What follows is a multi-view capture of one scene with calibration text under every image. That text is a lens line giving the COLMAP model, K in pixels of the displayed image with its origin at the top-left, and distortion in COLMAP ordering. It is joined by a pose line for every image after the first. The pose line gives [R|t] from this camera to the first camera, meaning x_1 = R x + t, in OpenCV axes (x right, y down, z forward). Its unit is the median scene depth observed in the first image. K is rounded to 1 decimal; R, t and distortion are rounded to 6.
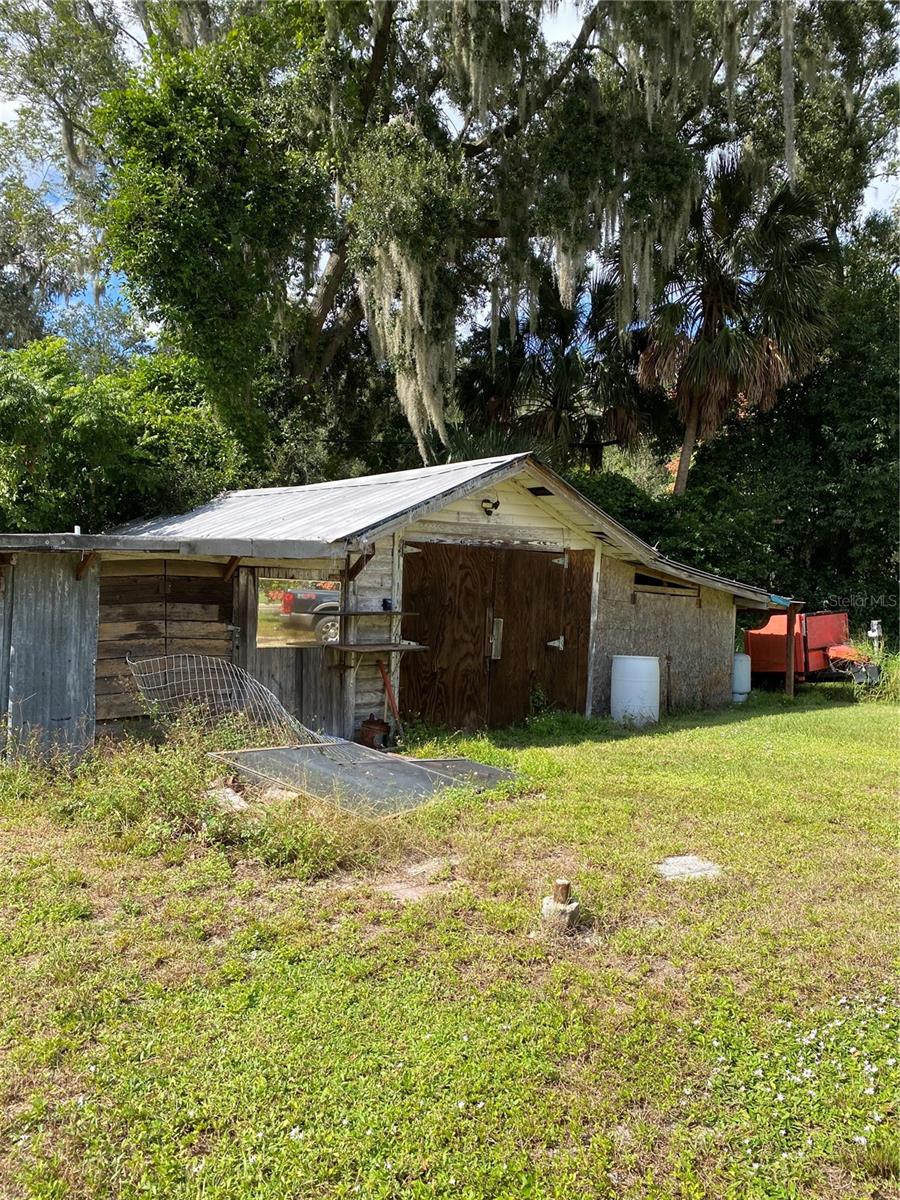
lens RADIAL K [[906.7, 0, 448.3], [0, 906.7, 599.5], [0, 0, 1]] dist [0.001477, -0.000012]
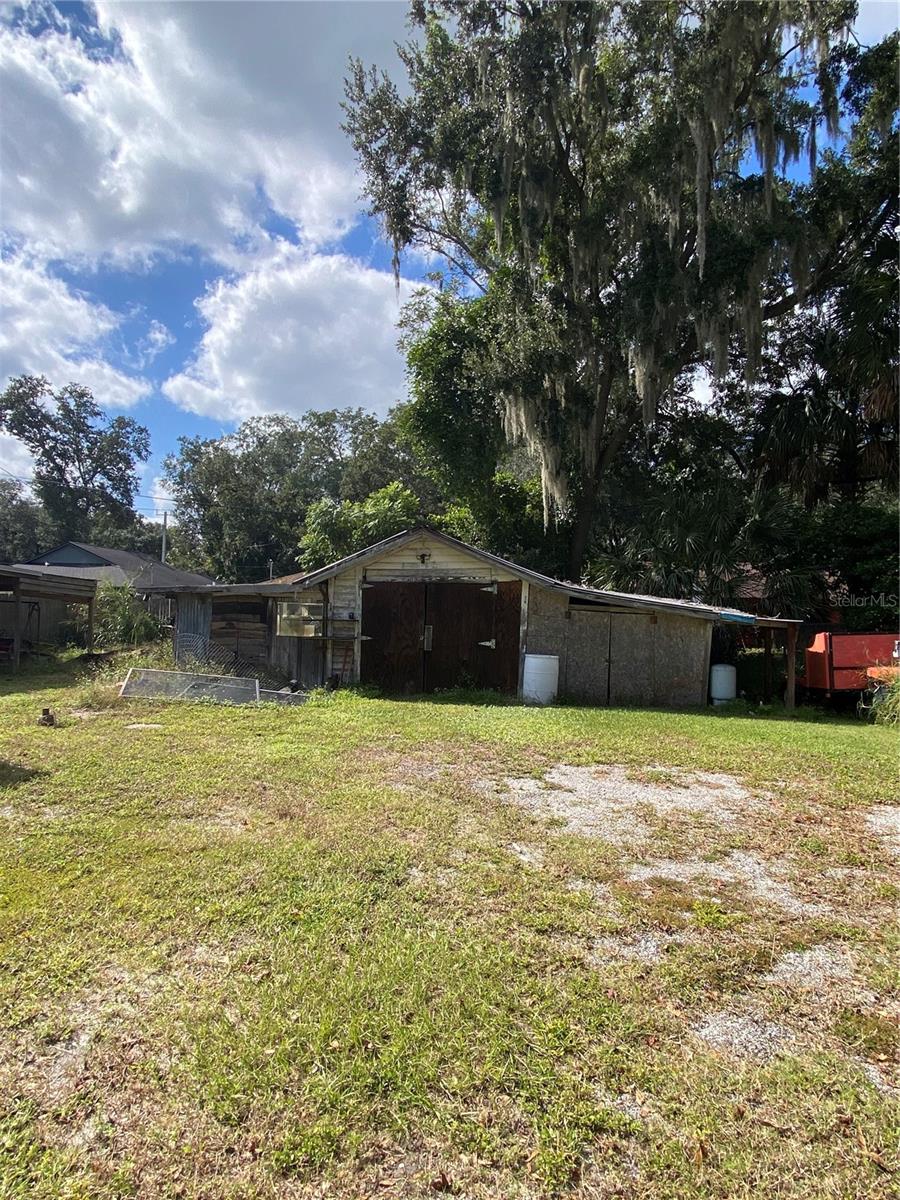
lens RADIAL K [[660.6, 0, 448.4], [0, 660.6, 603.4], [0, 0, 1]] dist [0.006223, 0.000298]
pose [[0.638230, -0.004743, -0.769831, 1.029095], [-0.009351, 0.999859, -0.013912, -0.003289], [0.769789, 0.016078, 0.638096, 0.273301]]
